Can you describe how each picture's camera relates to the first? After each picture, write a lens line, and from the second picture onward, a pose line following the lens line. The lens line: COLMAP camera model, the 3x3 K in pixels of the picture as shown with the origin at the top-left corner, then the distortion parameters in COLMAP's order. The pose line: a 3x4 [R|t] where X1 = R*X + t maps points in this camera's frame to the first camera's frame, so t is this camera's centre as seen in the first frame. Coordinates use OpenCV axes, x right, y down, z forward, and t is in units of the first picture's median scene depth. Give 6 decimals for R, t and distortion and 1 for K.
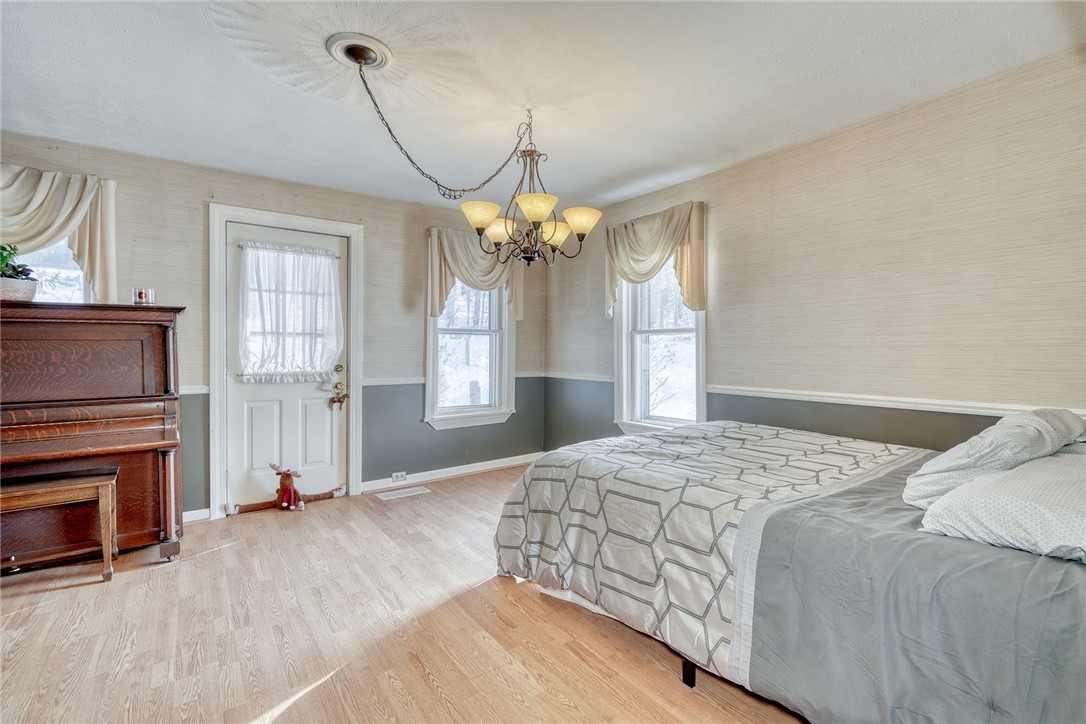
lens RADIAL K [[503.9, 0, 550.9], [0, 503.9, 362.1], [0, 0, 1]] dist [0.000927, 0.000635]
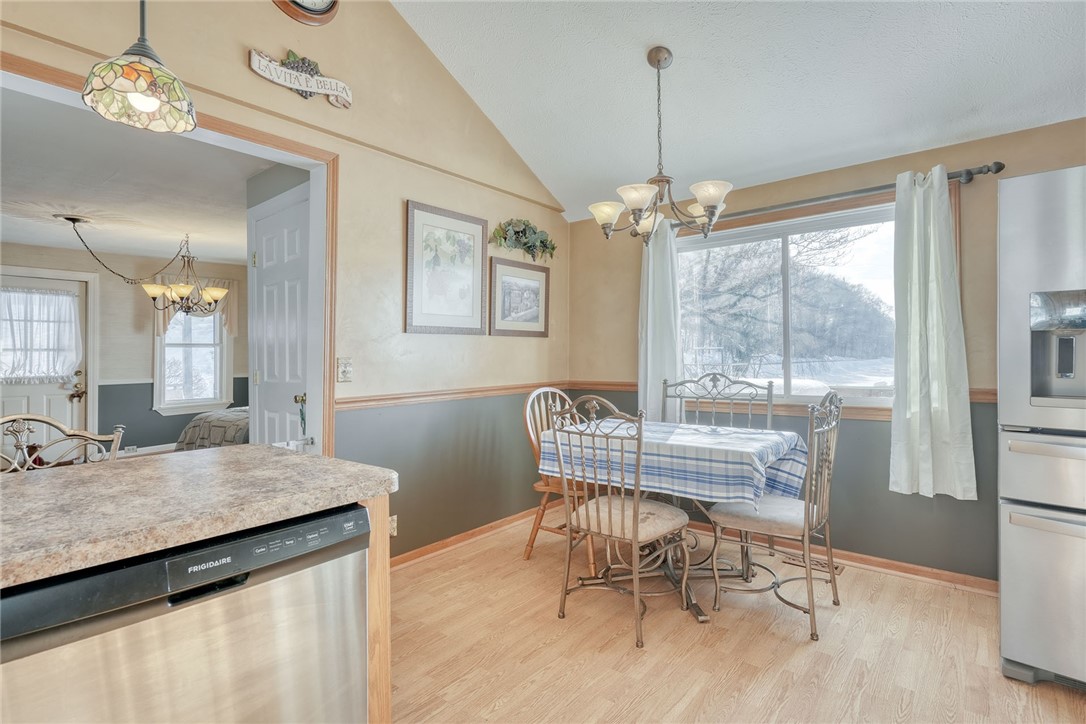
lens RADIAL K [[538.6, 0, 537.7], [0, 538.6, 352.3], [0, 0, 1]] dist [-0.001131, 0.005108]
pose [[0.966603, -0.010314, 0.256071, 0.468815], [0.017027, 0.999567, -0.024009, 0.012707], [-0.255712, 0.027568, 0.966360, -0.852549]]
